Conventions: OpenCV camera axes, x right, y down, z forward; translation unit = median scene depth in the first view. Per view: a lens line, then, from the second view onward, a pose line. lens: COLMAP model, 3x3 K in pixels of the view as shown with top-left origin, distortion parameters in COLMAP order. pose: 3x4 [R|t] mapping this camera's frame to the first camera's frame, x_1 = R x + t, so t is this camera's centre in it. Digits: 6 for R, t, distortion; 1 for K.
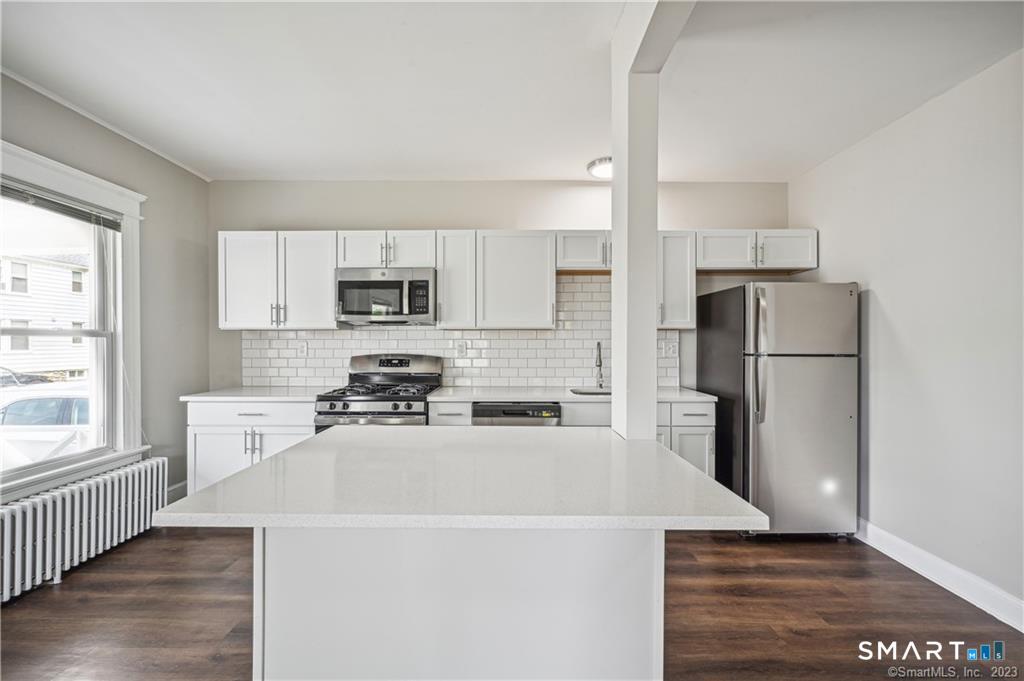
lens RADIAL K [[410.8, 0, 512.6], [0, 410.8, 348.4], [0, 0, 1]] dist [-0.001410, -0.000012]
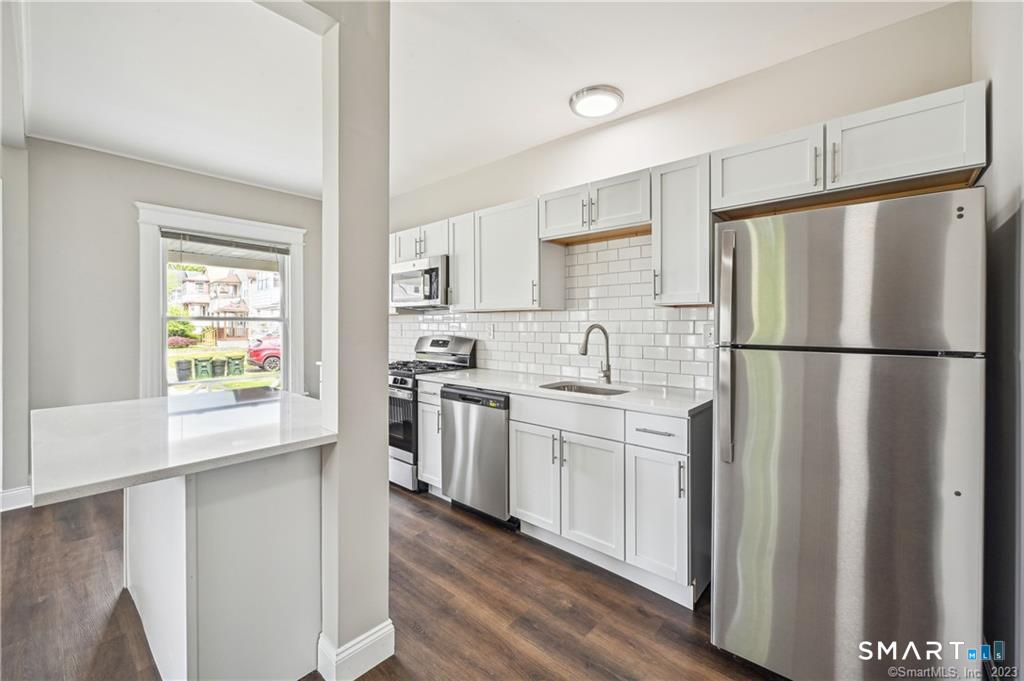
lens RADIAL K [[415.9, 0, 513.1], [0, 415.9, 333.9], [0, 0, 1]] dist [-0.000939, -0.000018]
pose [[0.758221, 0.013258, -0.651863, 0.640386], [-0.007972, 0.999907, 0.011065, -0.004967], [0.651949, -0.003193, 0.758256, 0.298636]]
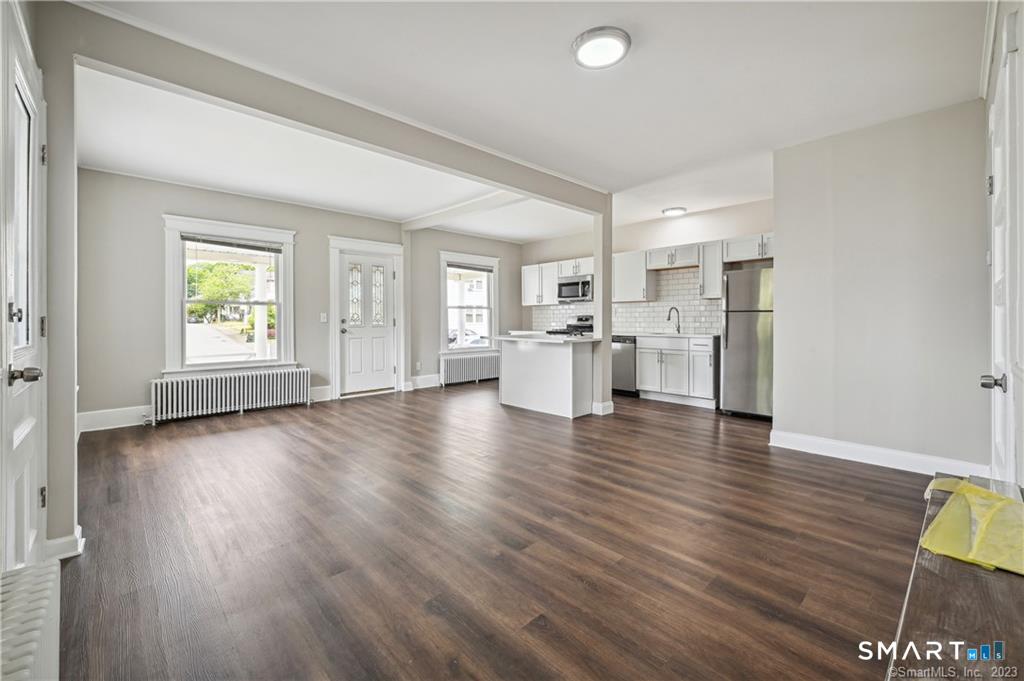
lens RADIAL K [[416.7, 0, 508.7], [0, 416.7, 328.5], [0, 0, 1]] dist [-0.000083, 0.000005]
pose [[0.691490, 0.012465, -0.722278, 1.079725], [-0.006044, 0.999916, 0.011470, 0.064271], [0.722360, -0.003566, 0.691508, -0.825408]]
